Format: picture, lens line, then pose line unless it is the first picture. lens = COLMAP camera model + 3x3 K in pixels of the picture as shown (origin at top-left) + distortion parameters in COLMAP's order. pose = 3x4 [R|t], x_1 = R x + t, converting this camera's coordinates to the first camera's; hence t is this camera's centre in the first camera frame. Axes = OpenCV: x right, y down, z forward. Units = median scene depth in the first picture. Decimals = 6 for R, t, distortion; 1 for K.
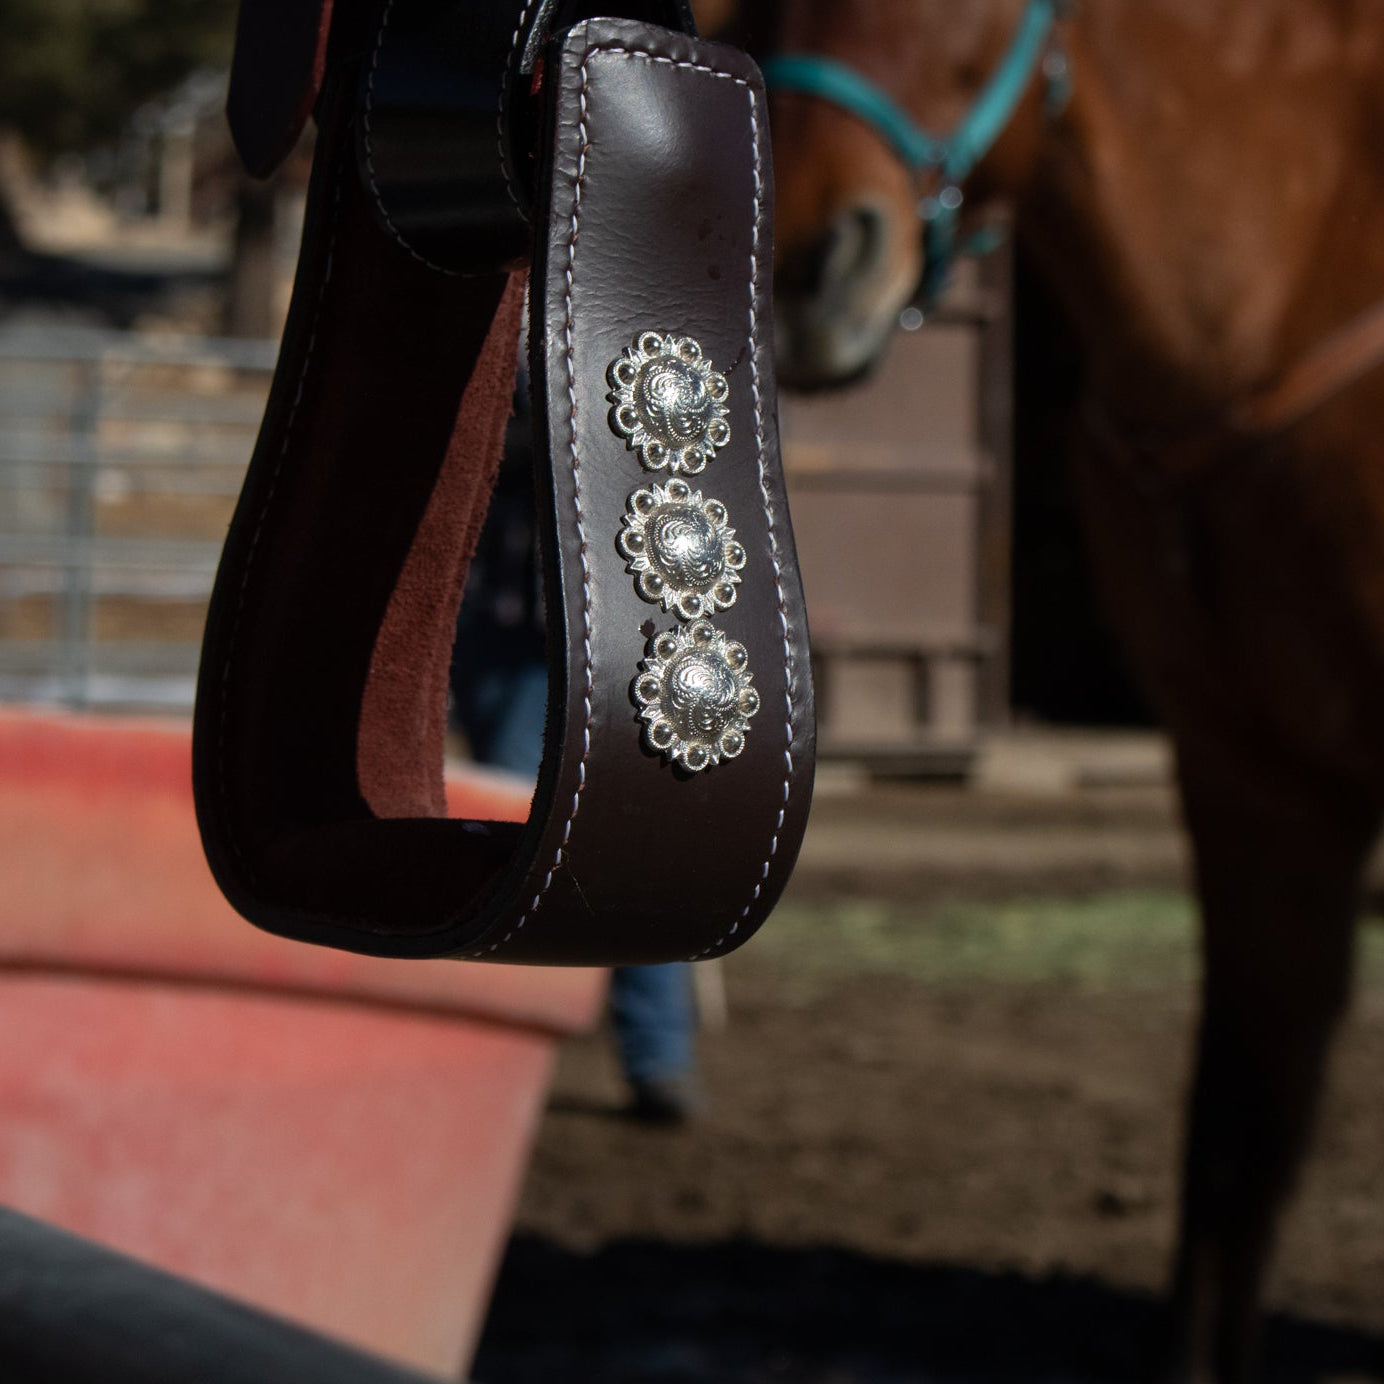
lens RADIAL K [[5394.0, 0, 692.3], [0, 5394.0, 691.2], [0, 0, 1]] dist [0.089276, 0.000000]
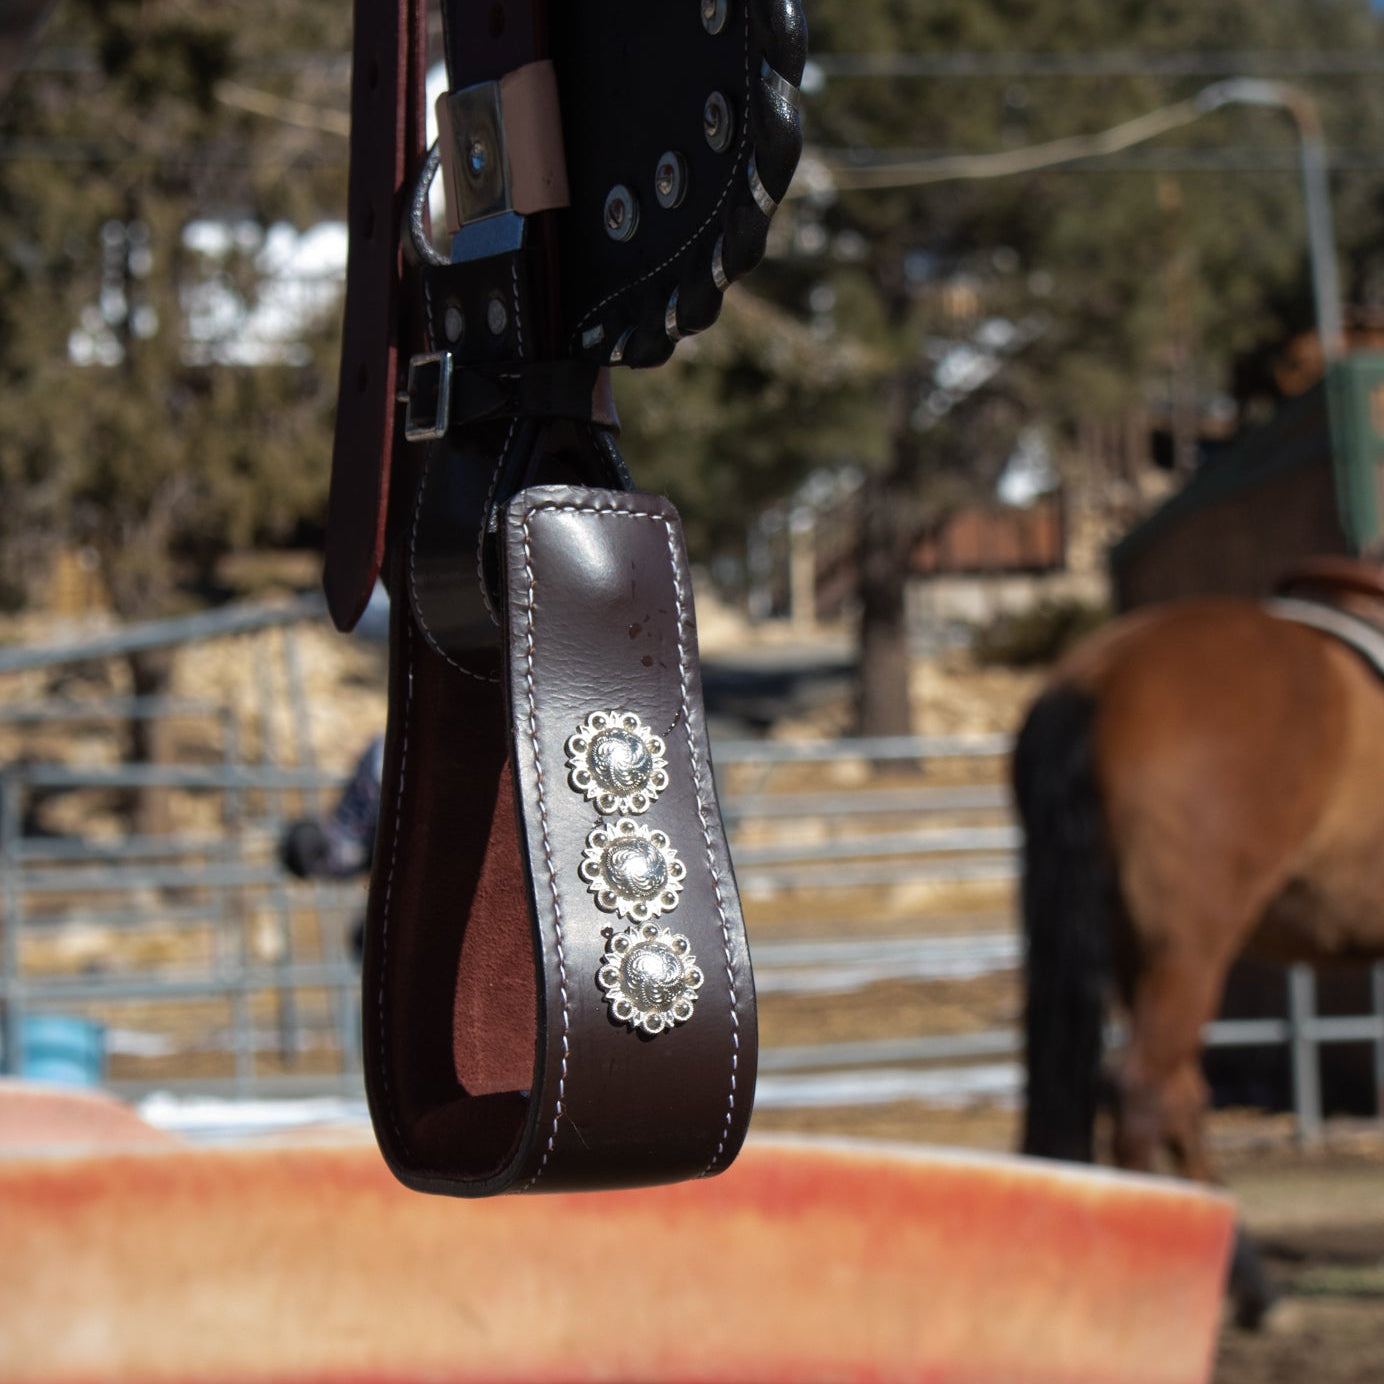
lens RADIAL K [[5394.0, 0, 691.8], [0, 5394.0, 692.6], [0, 0, 1]] dist [0.089276, 0.000000]
pose [[0.967277, -0.123768, -0.221488, 0.314534], [0.110234, 0.991257, -0.072506, 0.028835], [0.228526, 0.045718, 0.972464, -0.303633]]
